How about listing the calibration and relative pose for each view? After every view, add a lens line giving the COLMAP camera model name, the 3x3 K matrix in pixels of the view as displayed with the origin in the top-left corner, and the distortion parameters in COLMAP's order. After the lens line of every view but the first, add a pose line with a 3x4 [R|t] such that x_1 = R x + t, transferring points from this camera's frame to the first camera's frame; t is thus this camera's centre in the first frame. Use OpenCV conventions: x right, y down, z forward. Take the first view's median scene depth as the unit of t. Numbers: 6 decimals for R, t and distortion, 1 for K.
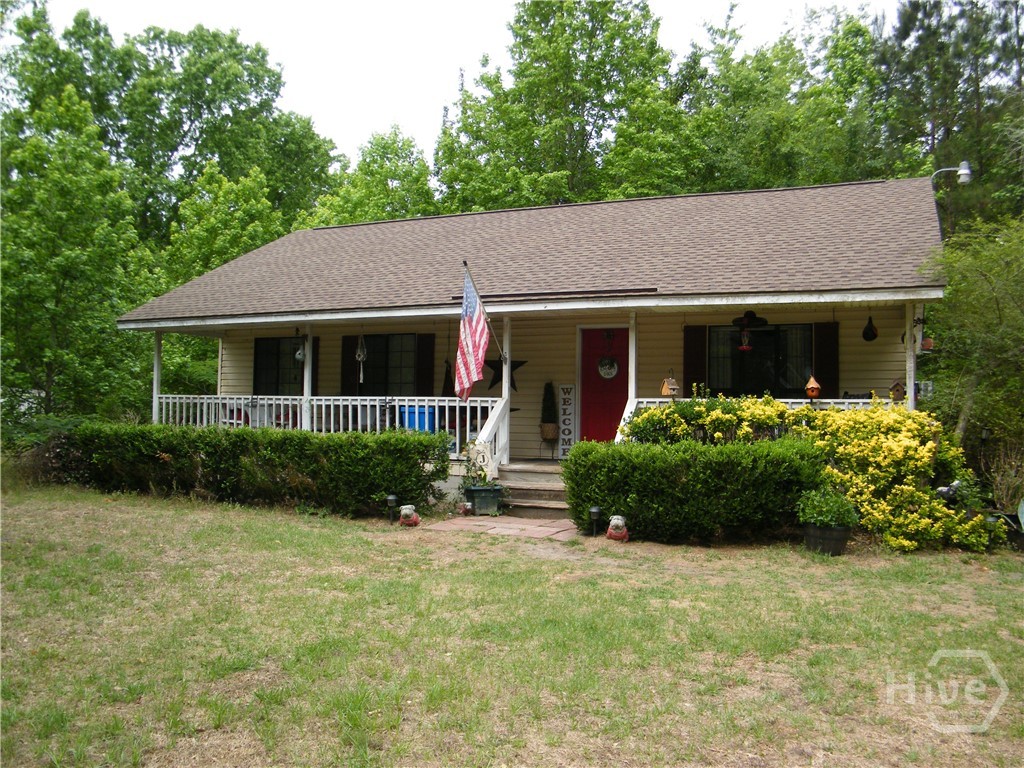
lens RADIAL K [[866.5, 0, 511.0], [0, 866.5, 382.4], [0, 0, 1]] dist [-0.186567, 0.147459]
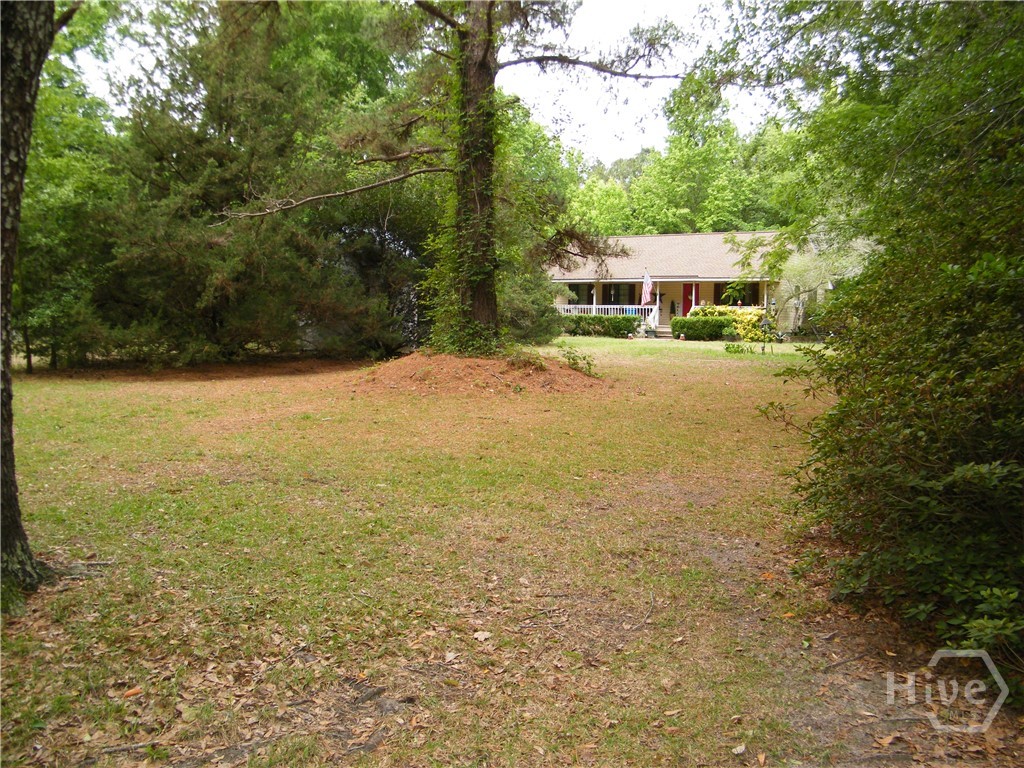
lens RADIAL K [[866.5, 0, 511.0], [0, 866.5, 382.4], [0, 0, 1]] dist [-0.186567, 0.147459]
pose [[0.978459, 0.012134, -0.206082, 0.139424], [0.010228, 0.994196, 0.107099, -0.052885], [0.206186, -0.106900, 0.972656, -2.592779]]
